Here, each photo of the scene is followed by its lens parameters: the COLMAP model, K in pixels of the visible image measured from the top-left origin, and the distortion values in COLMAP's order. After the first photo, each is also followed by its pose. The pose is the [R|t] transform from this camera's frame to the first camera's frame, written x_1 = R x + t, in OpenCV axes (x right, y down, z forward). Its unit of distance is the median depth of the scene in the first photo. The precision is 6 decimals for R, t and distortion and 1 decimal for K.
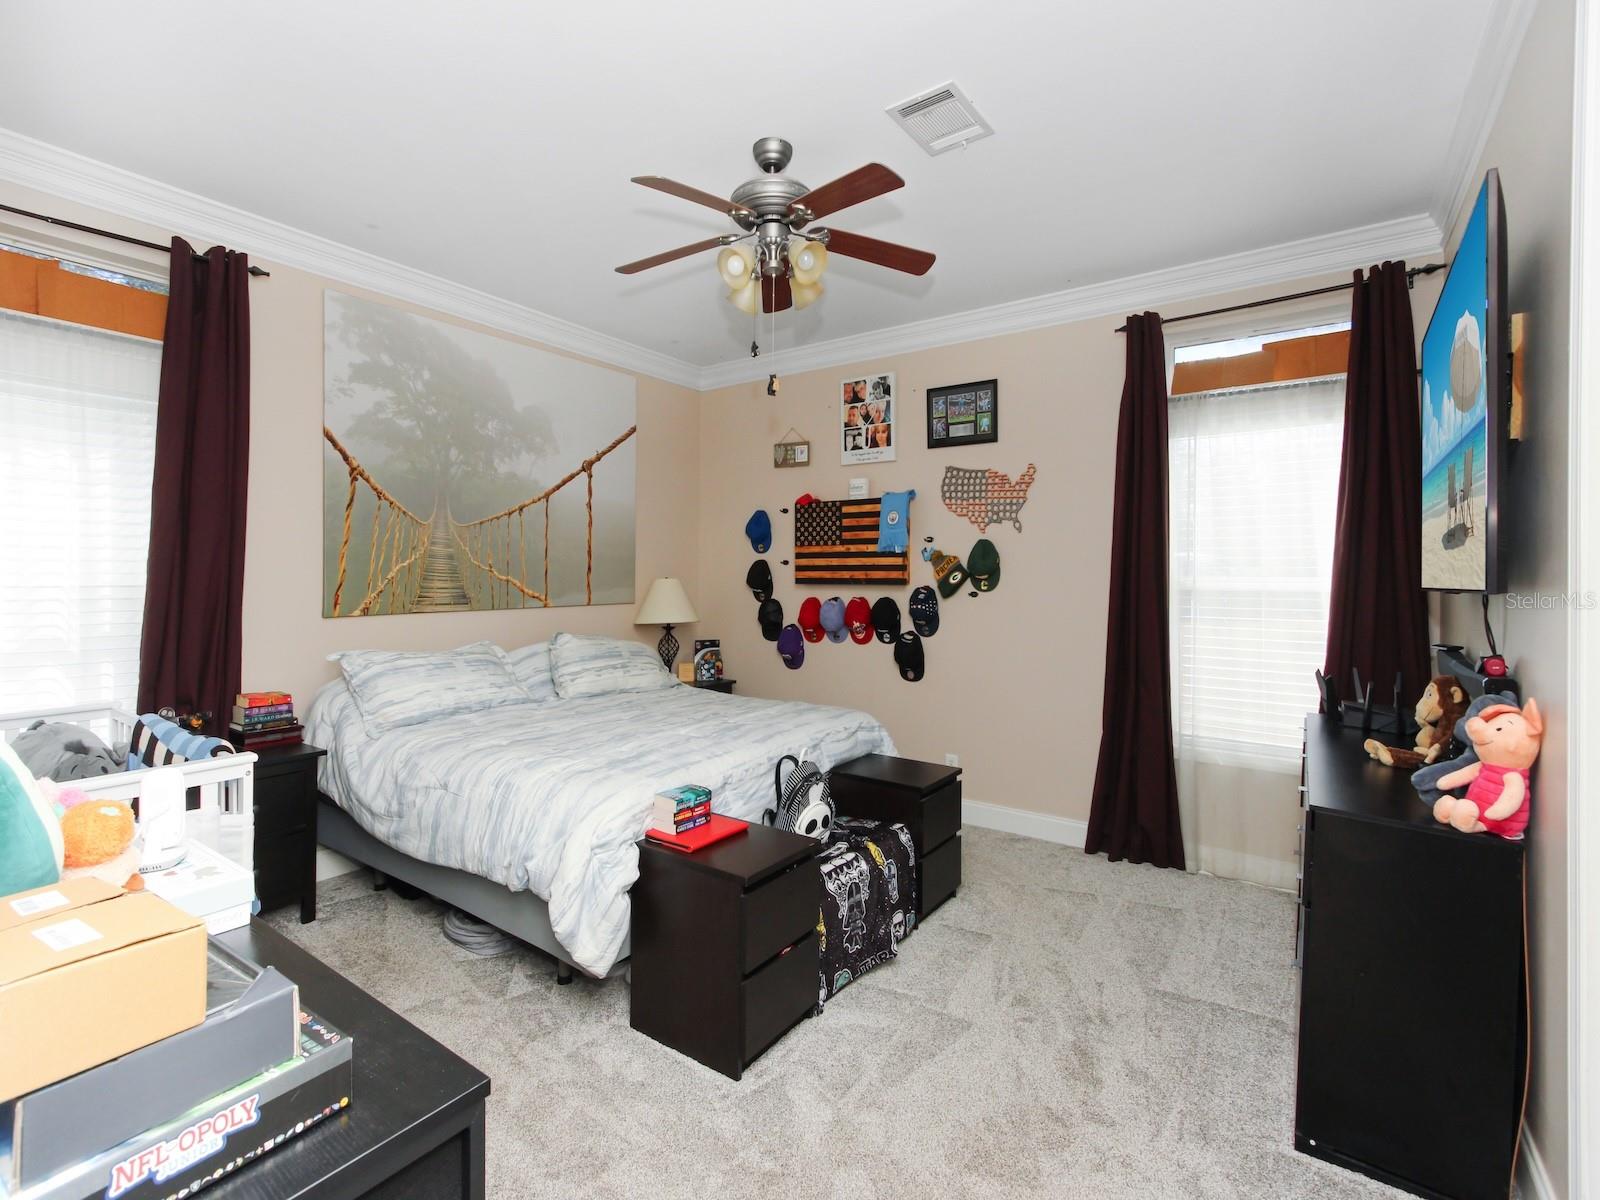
lens RADIAL K [[751.5, 0, 781.9], [0, 751.5, 577.1], [0, 0, 1]] dist [0.002852, 0.001110]
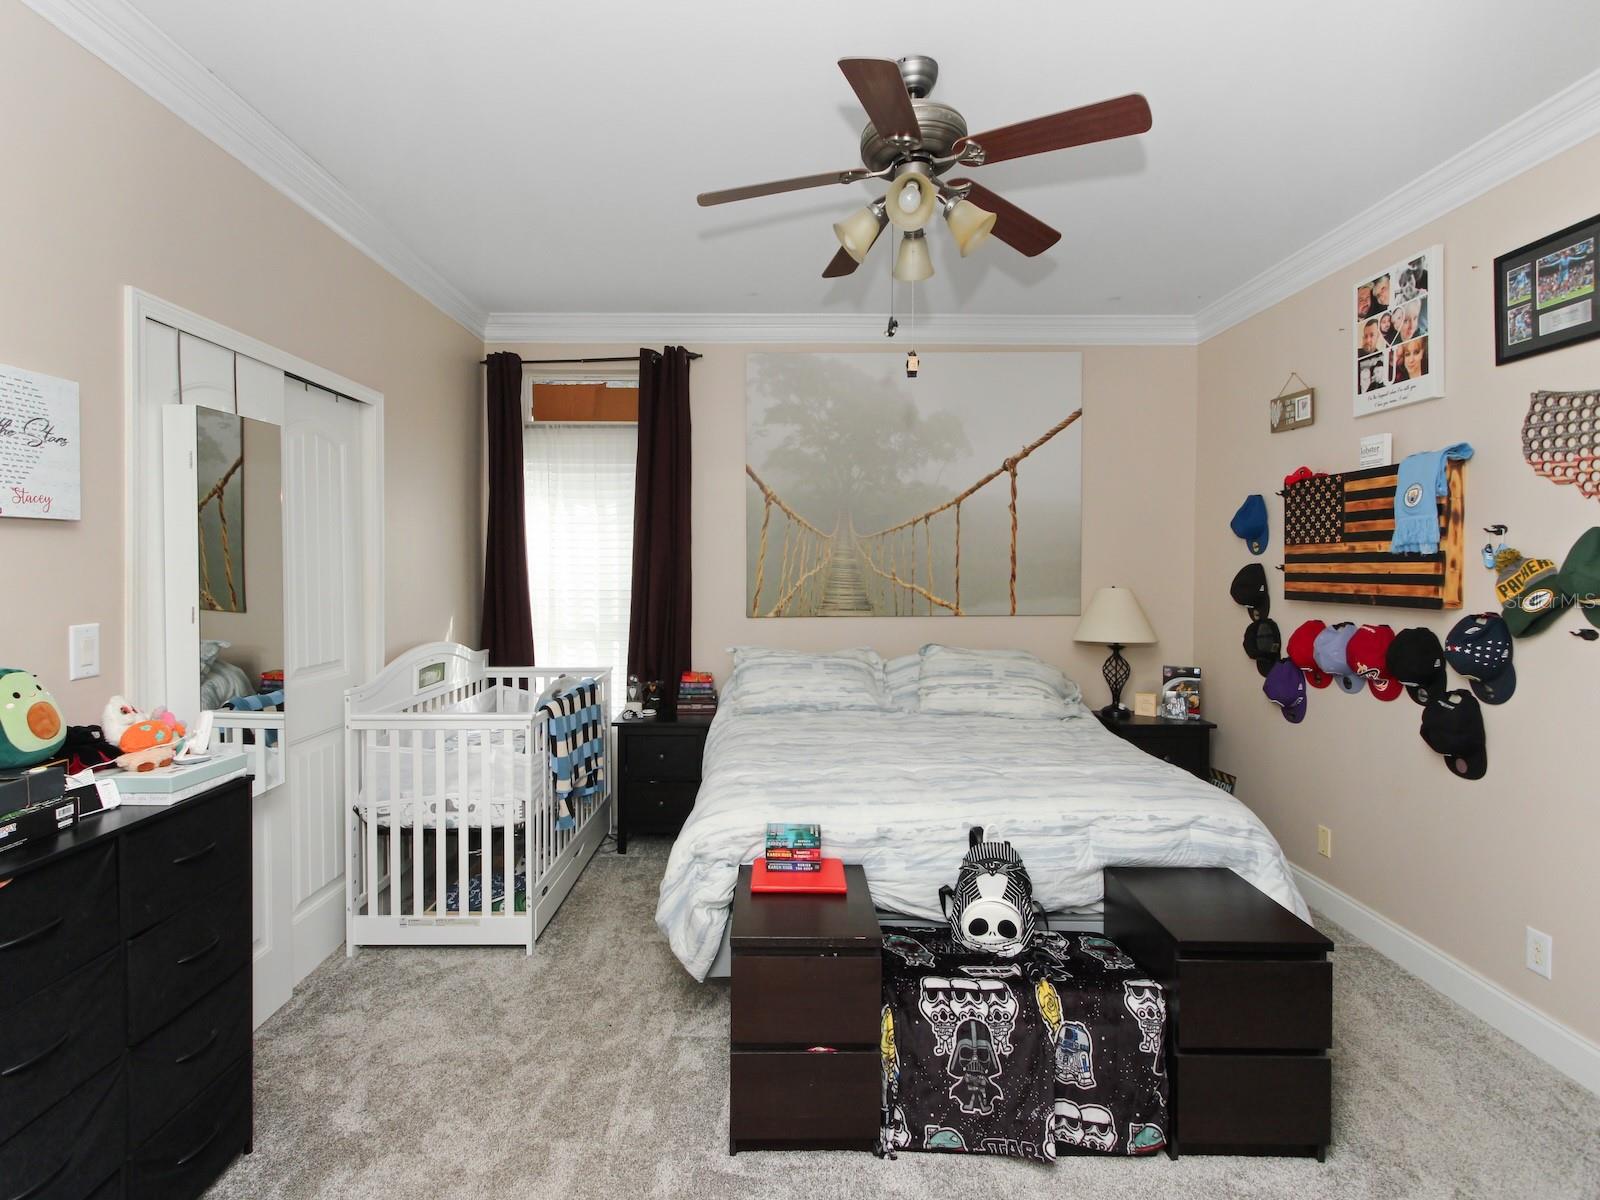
lens RADIAL K [[751.5, 0, 781.9], [0, 751.5, 577.1], [0, 0, 1]] dist [0.002852, 0.001110]
pose [[0.586800, 0.009428, -0.809677, 0.341412], [-0.001200, 0.999941, 0.010773, -0.020599], [0.809731, -0.005350, 0.586776, 0.247706]]
